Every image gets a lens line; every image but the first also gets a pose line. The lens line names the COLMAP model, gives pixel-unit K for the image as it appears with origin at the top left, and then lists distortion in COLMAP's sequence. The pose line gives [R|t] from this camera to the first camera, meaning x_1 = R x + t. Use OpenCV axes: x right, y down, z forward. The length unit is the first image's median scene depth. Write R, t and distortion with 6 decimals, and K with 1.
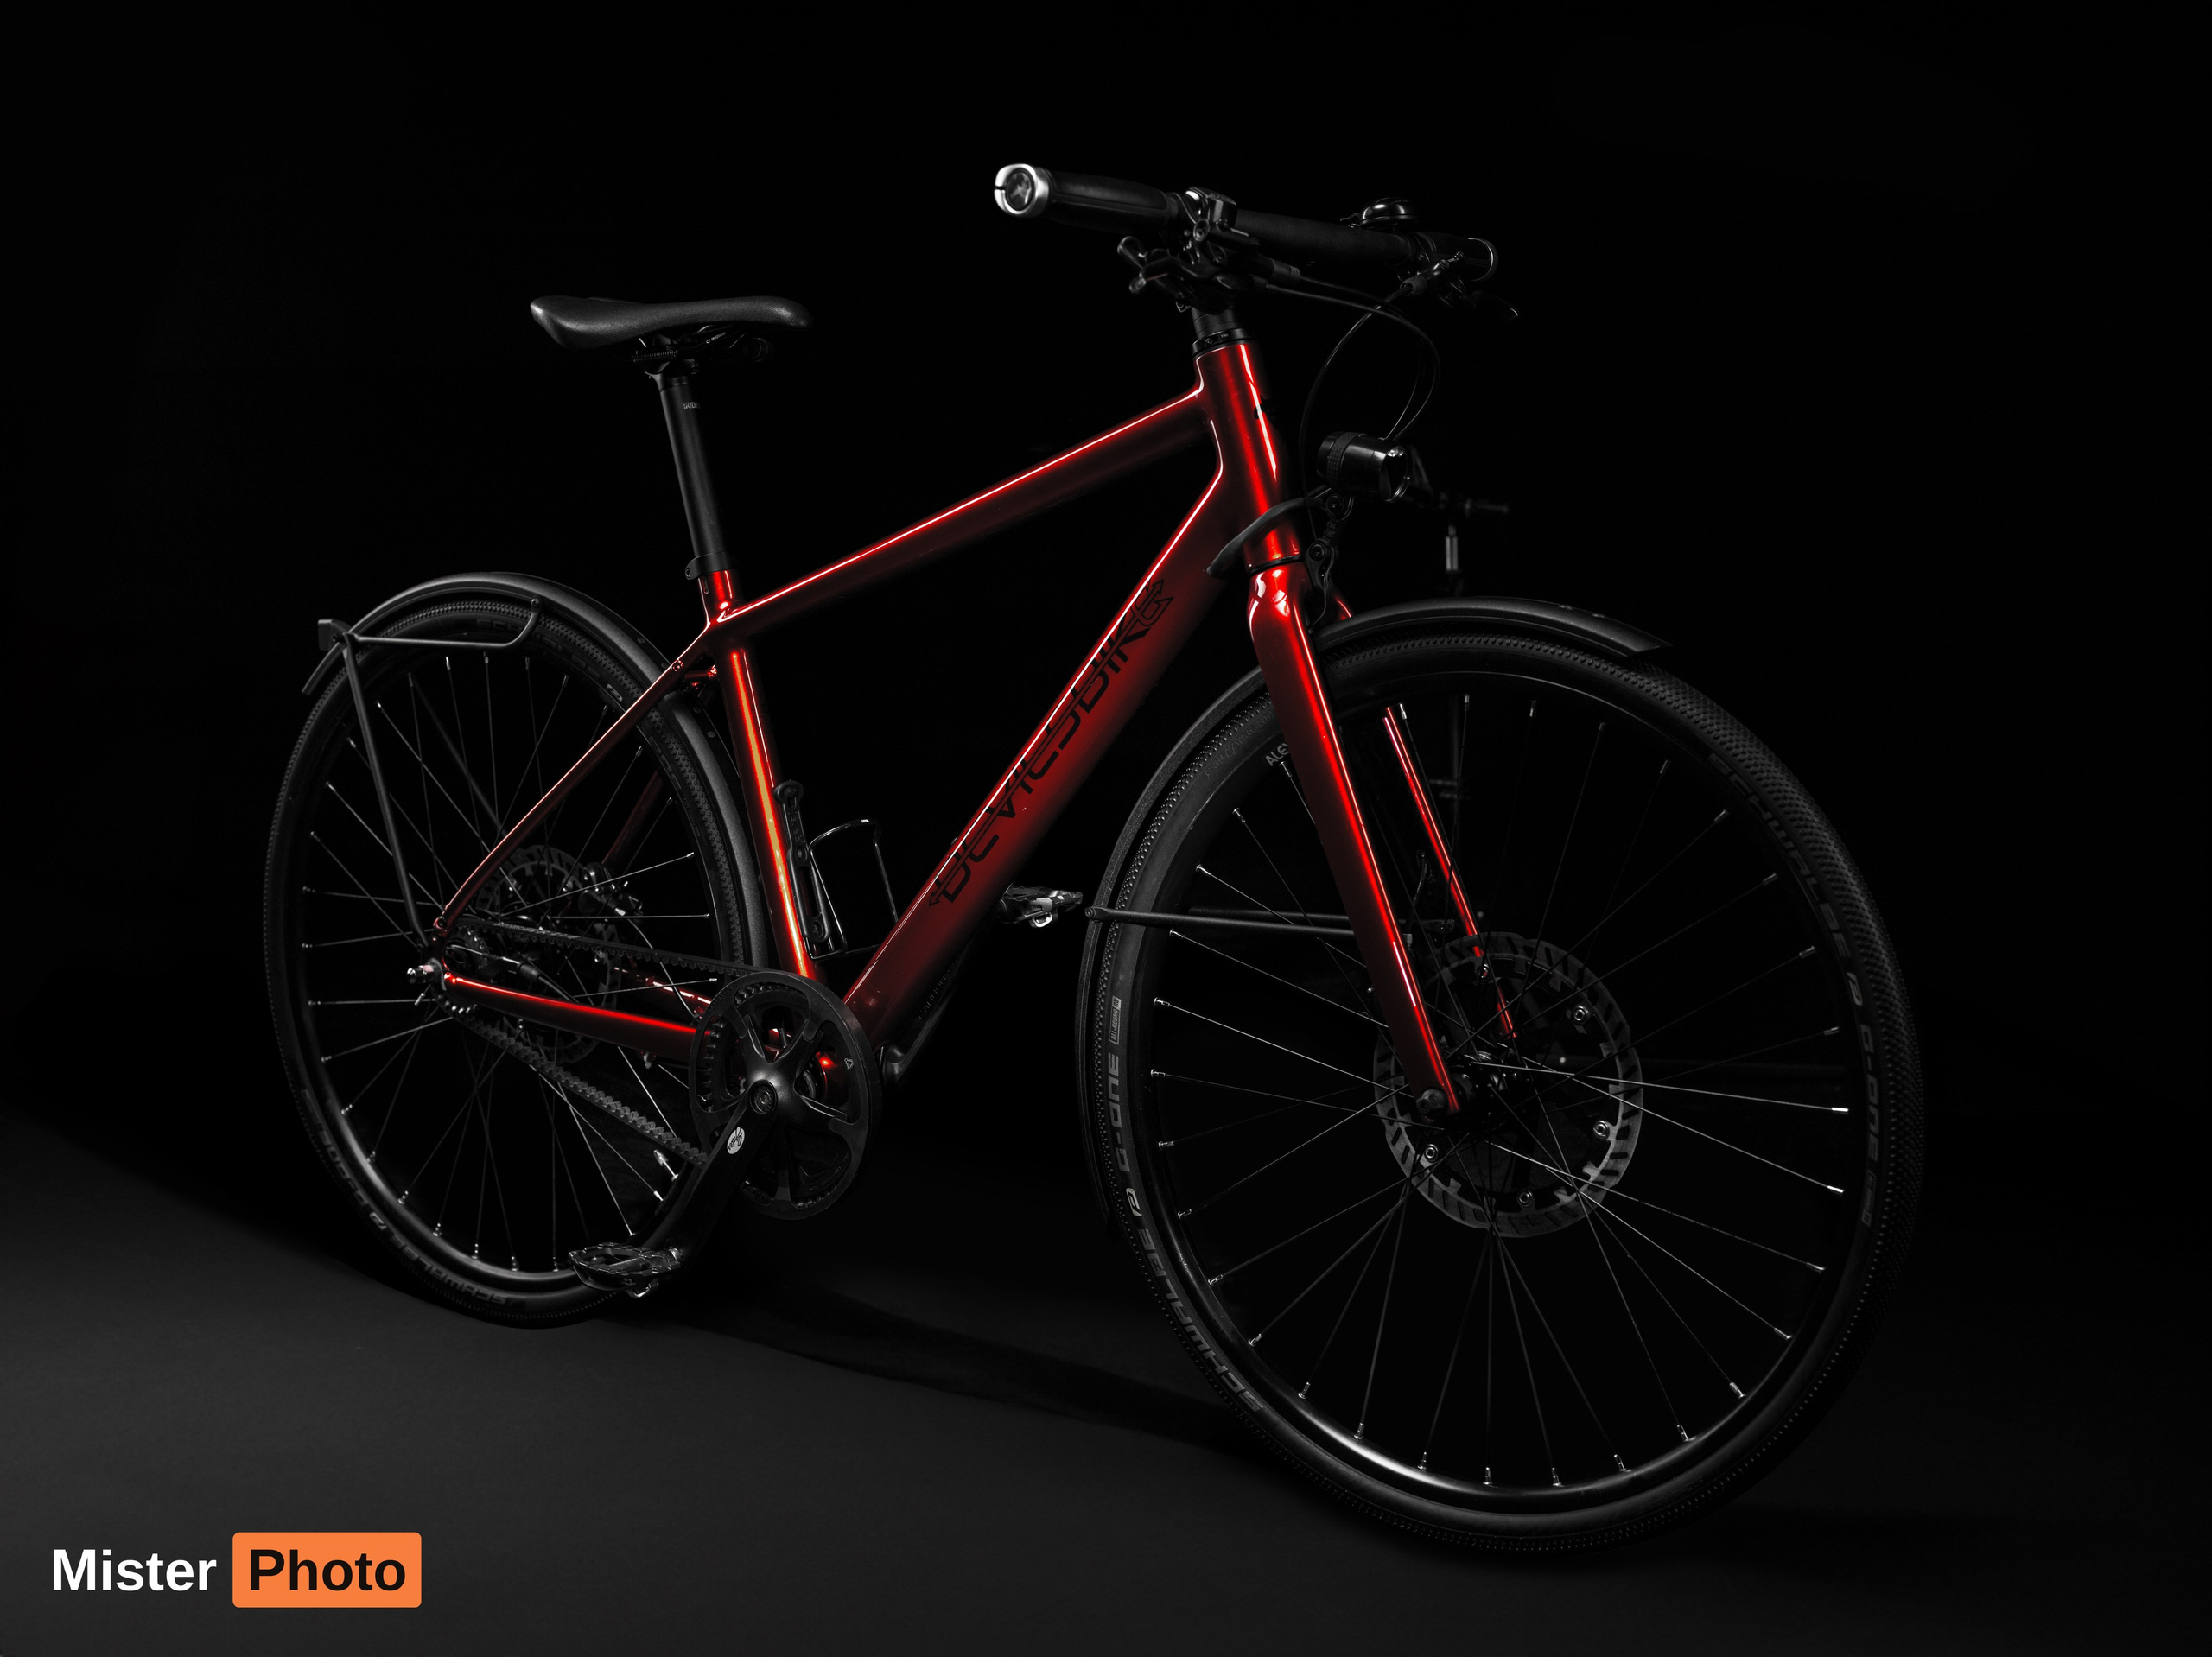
lens RADIAL K [[3381.5, 0, 1115.0], [0, 3381.5, 825.8], [0, 0, 1]] dist [-0.048247, -0.063047]
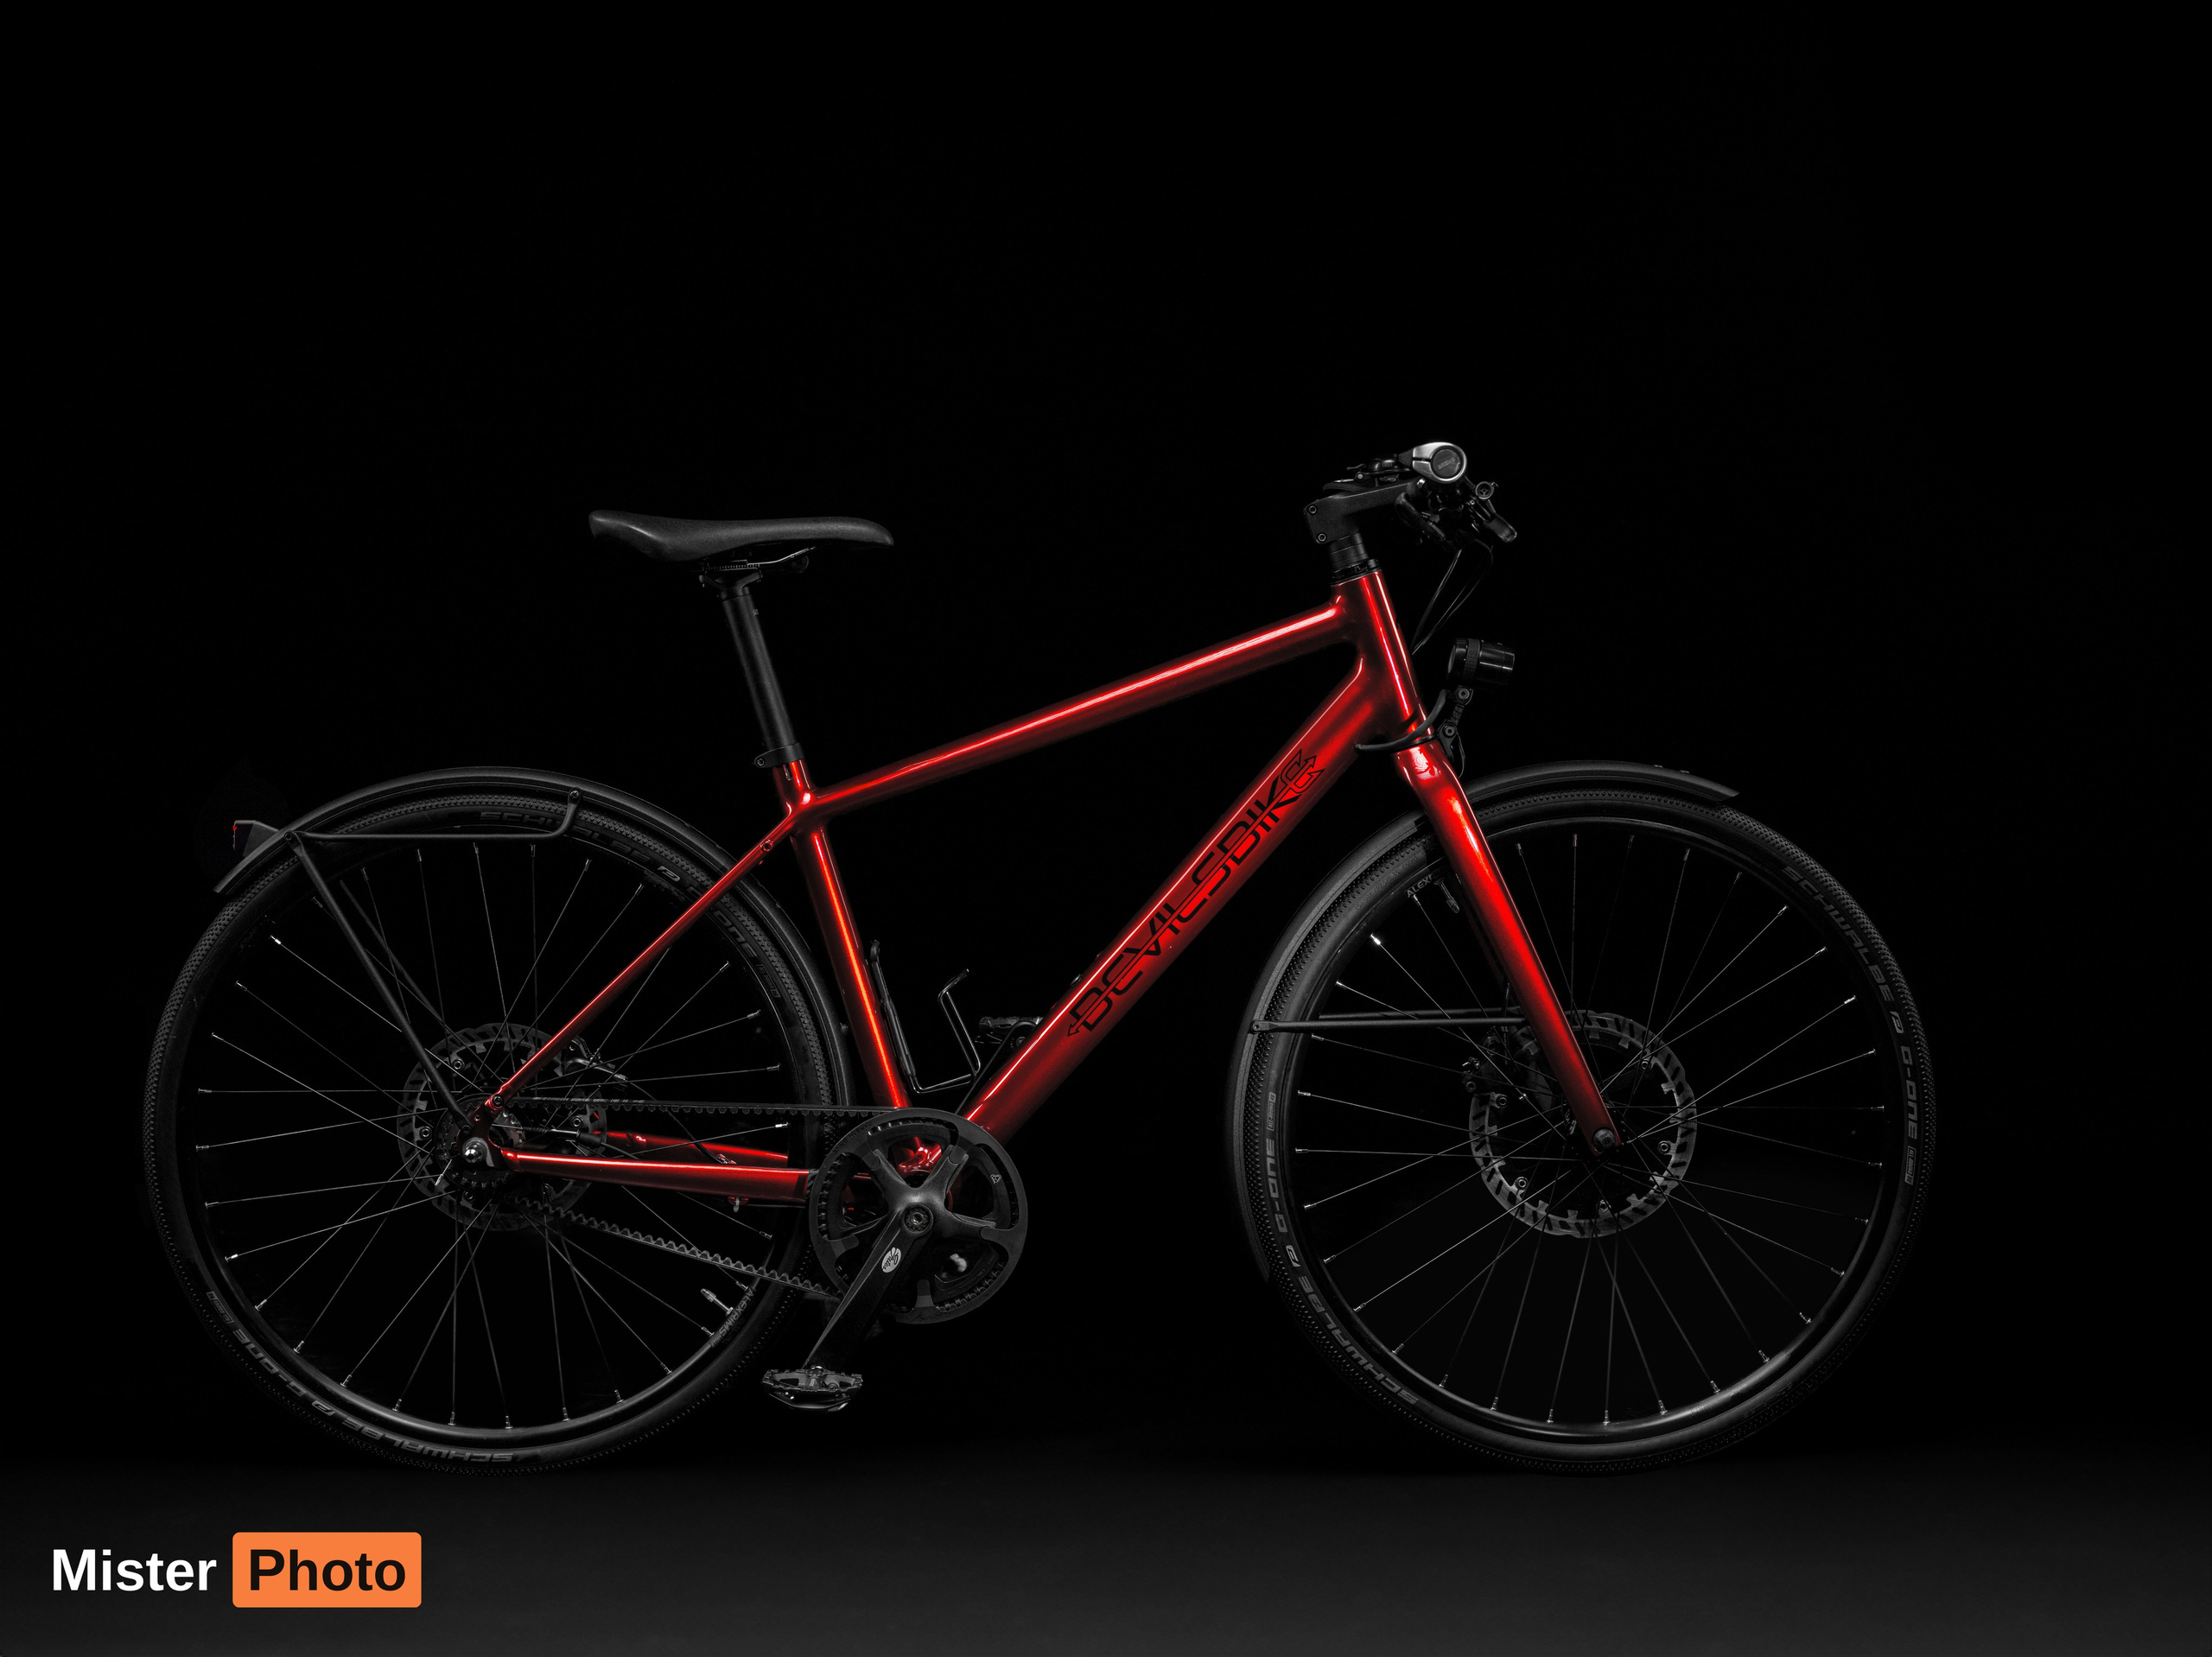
lens RADIAL K [[3381.5, 0, 1115.0], [0, 3381.5, 825.8], [0, 0, 1]] dist [-0.048247, -0.063047]
pose [[0.778497, -0.049781, 0.625671, -0.818574], [0.069136, 0.997585, -0.006651, -0.042887], [-0.623829, 0.048435, 0.780058, 0.064398]]
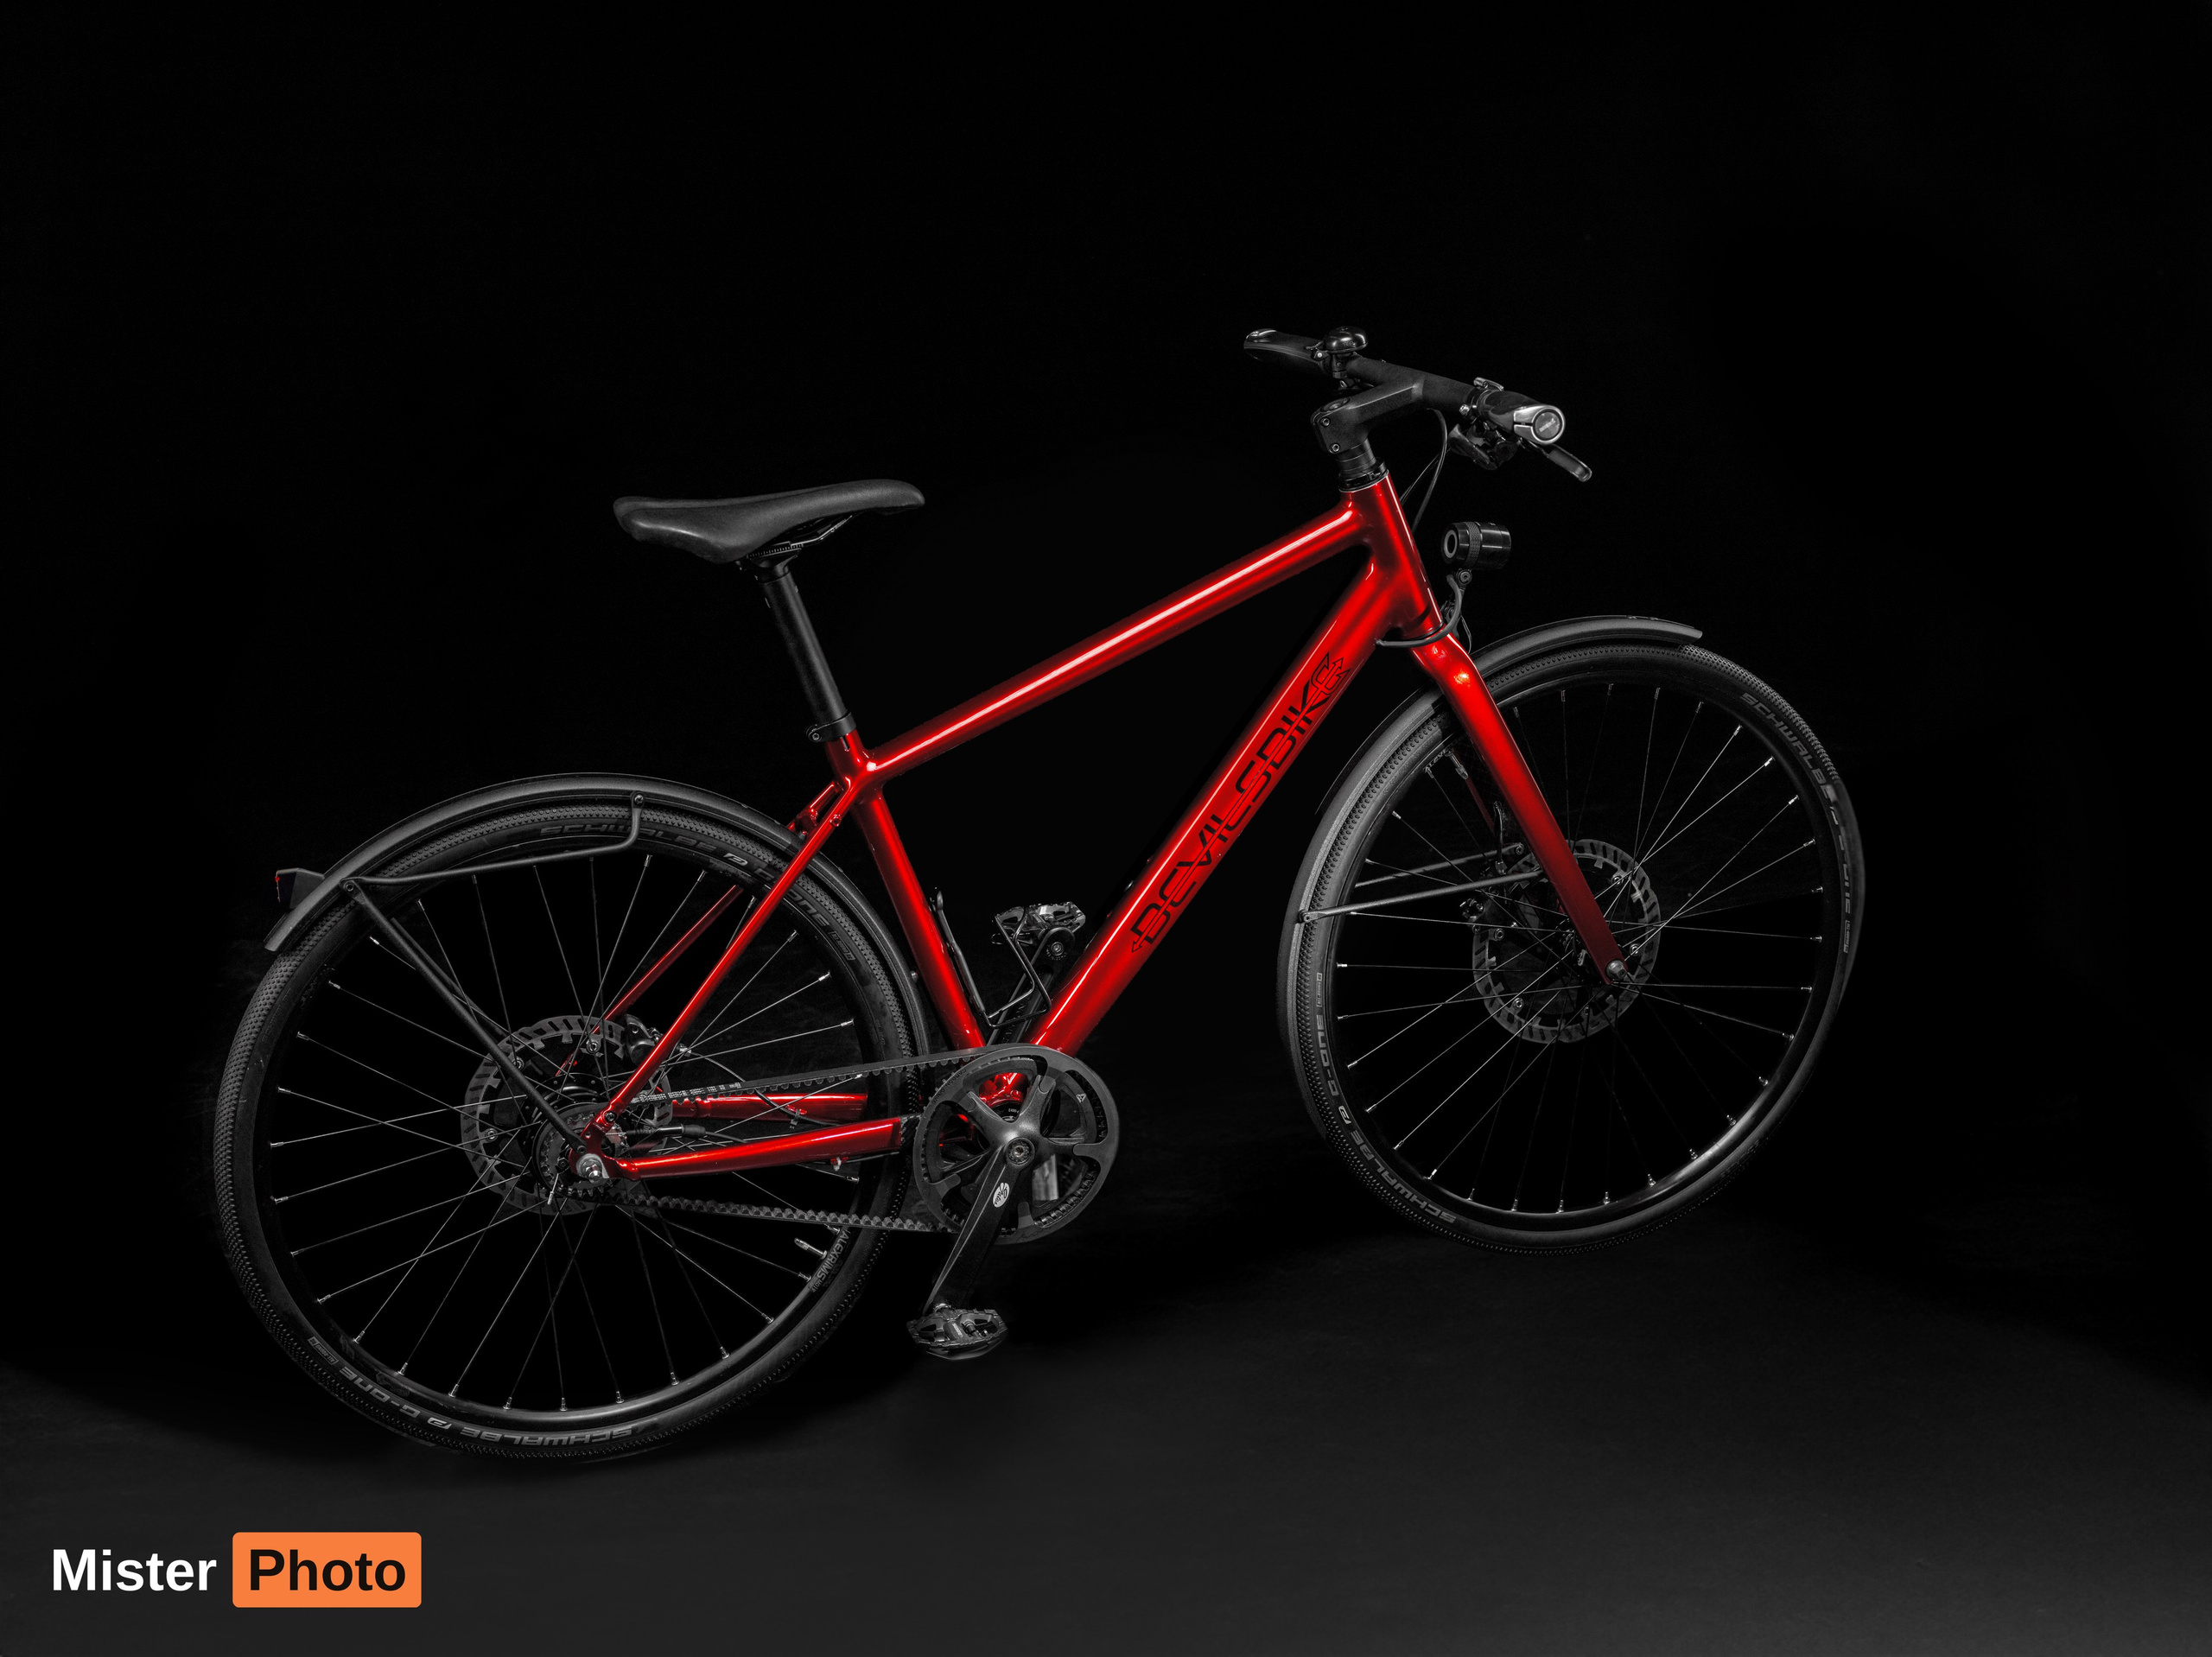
lens RADIAL K [[3381.5, 0, 1115.0], [0, 3381.5, 825.8], [0, 0, 1]] dist [-0.048247, -0.063047]
pose [[0.541535, -0.291328, 0.788586, -1.060142], [0.149241, 0.956451, 0.250856, -0.344489], [-0.827325, -0.018158, 0.561430, 0.334249]]
